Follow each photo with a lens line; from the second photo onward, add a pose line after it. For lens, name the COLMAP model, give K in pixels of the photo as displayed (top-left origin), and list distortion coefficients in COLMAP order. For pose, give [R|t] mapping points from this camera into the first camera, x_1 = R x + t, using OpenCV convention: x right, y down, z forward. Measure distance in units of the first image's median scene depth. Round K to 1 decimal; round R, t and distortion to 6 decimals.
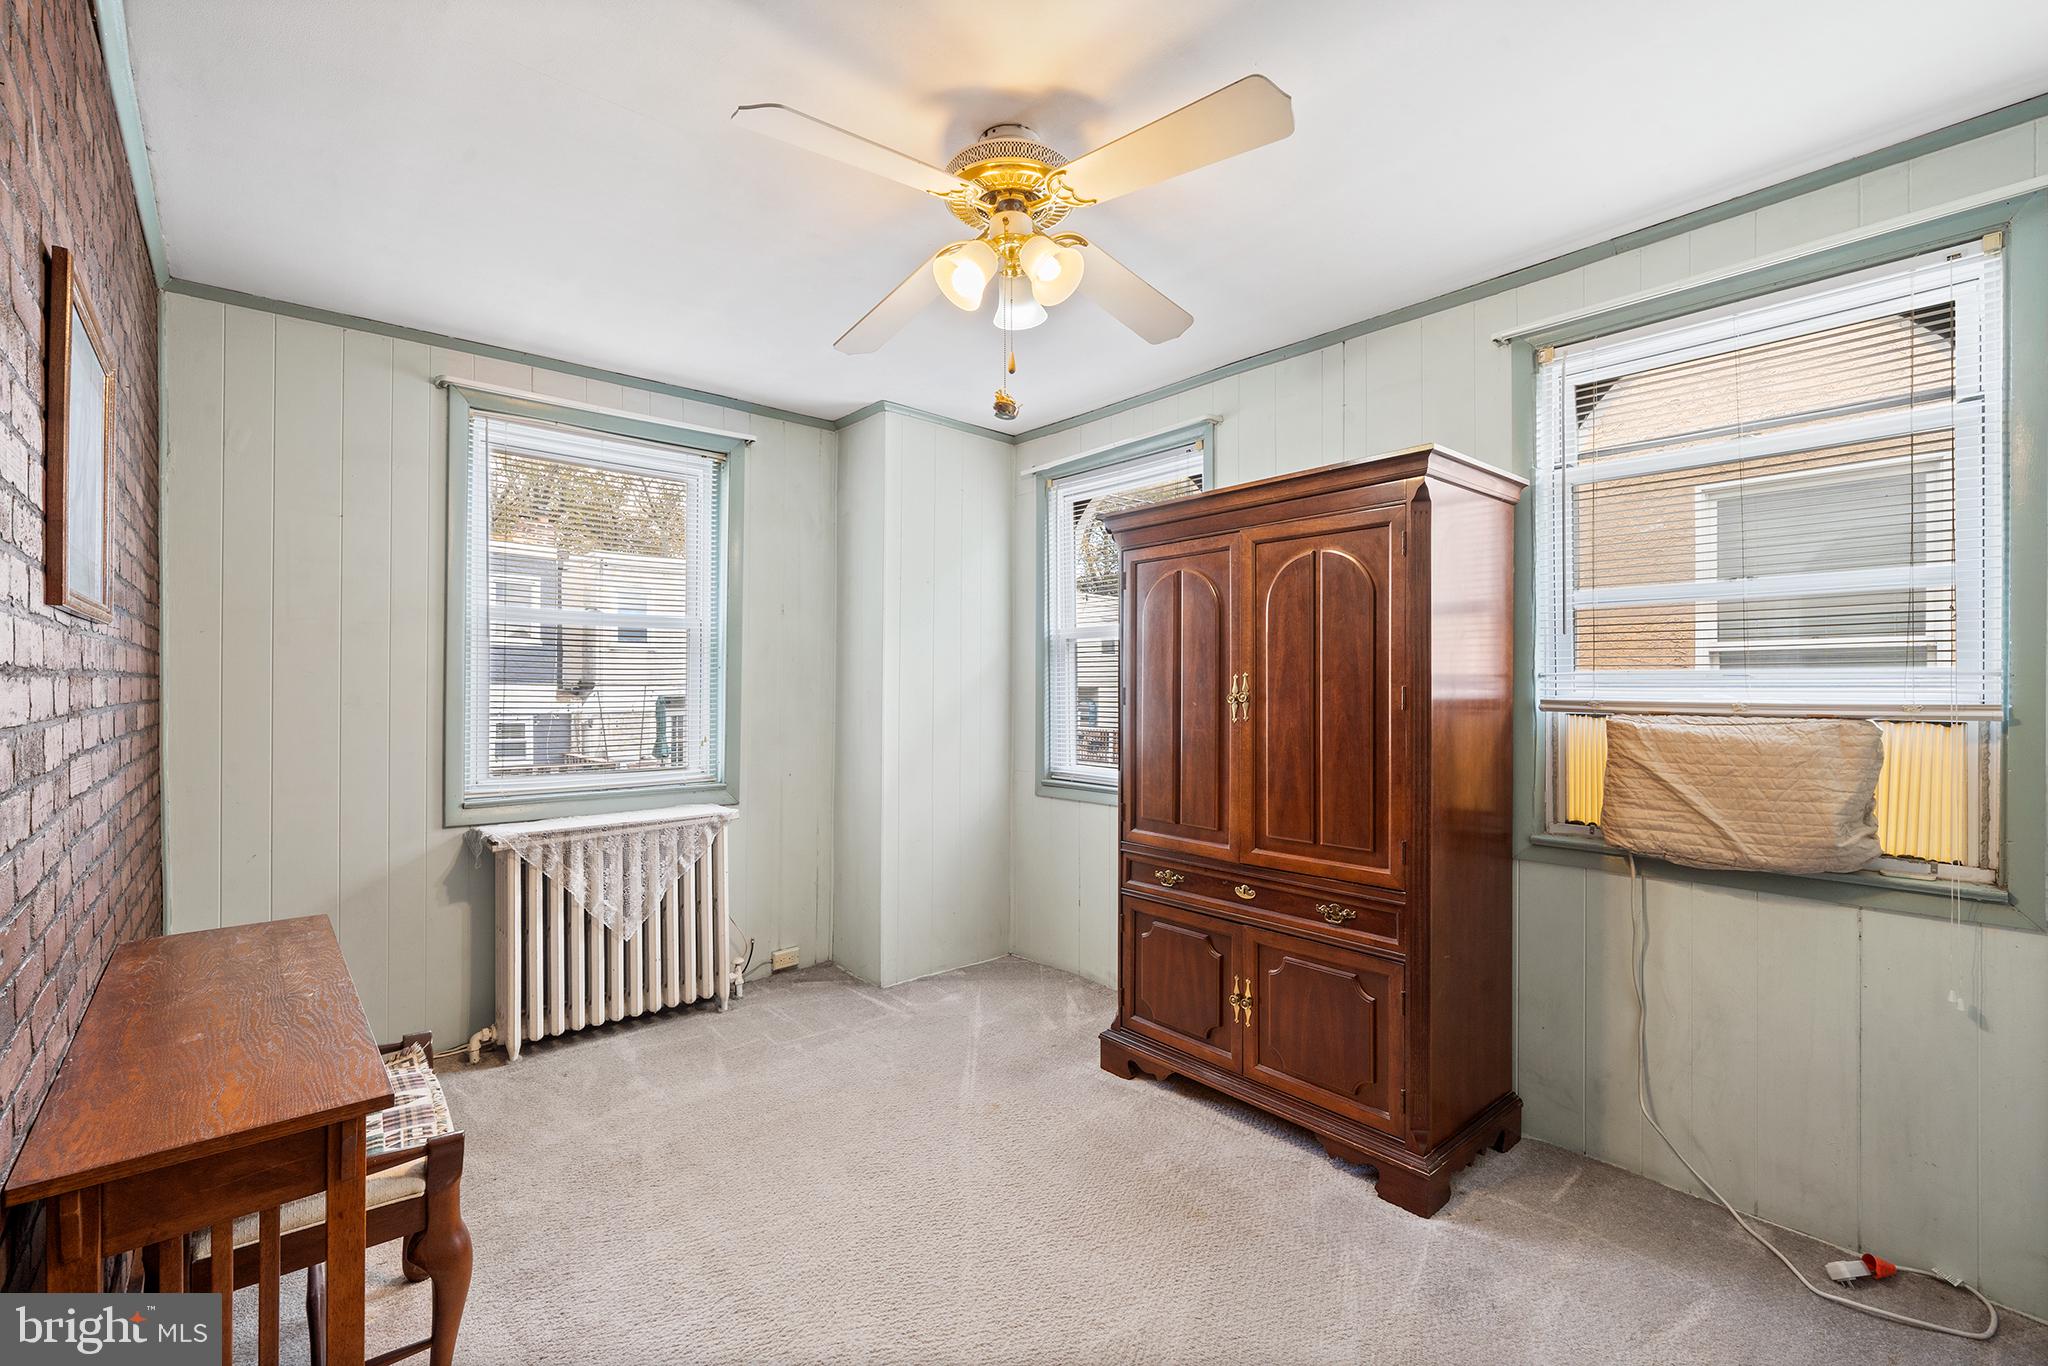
lens RADIAL K [[876.8, 0, 1025.0], [0, 876.8, 684.2], [0, 0, 1]] dist [-0.000417, 0.000062]
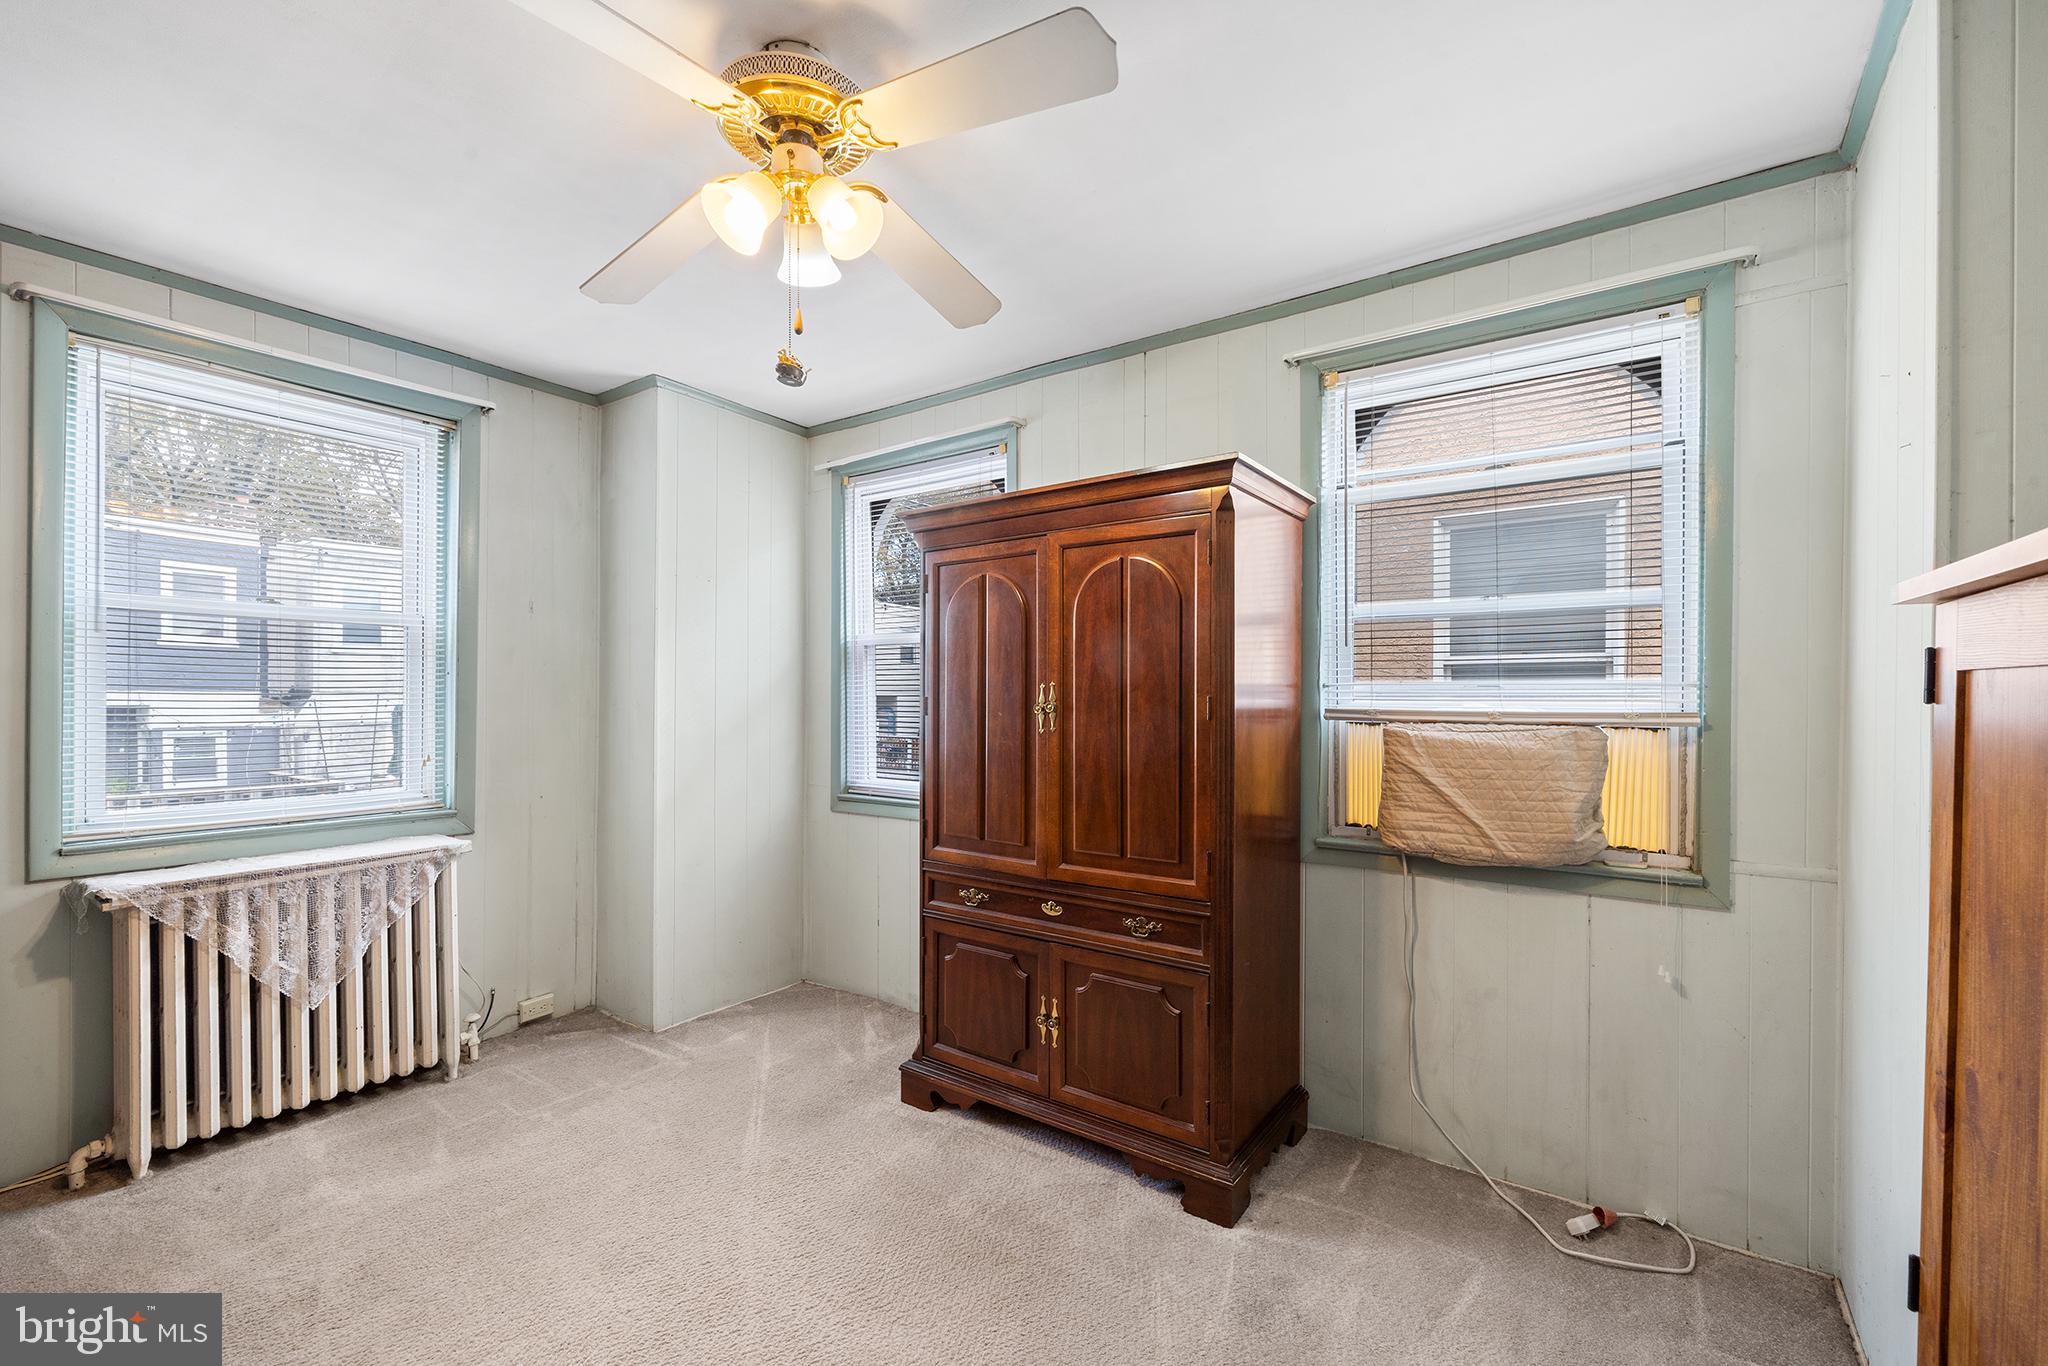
lens RADIAL K [[831.3, 0, 1026.2], [0, 831.3, 697.6], [0, 0, 1]] dist [-0.000771, -0.000827]
pose [[0.971693, -0.000931, 0.236247, 0.007395], [-0.000672, 0.999977, 0.006708, -0.001891], [-0.236248, -0.006677, 0.971670, 0.119922]]
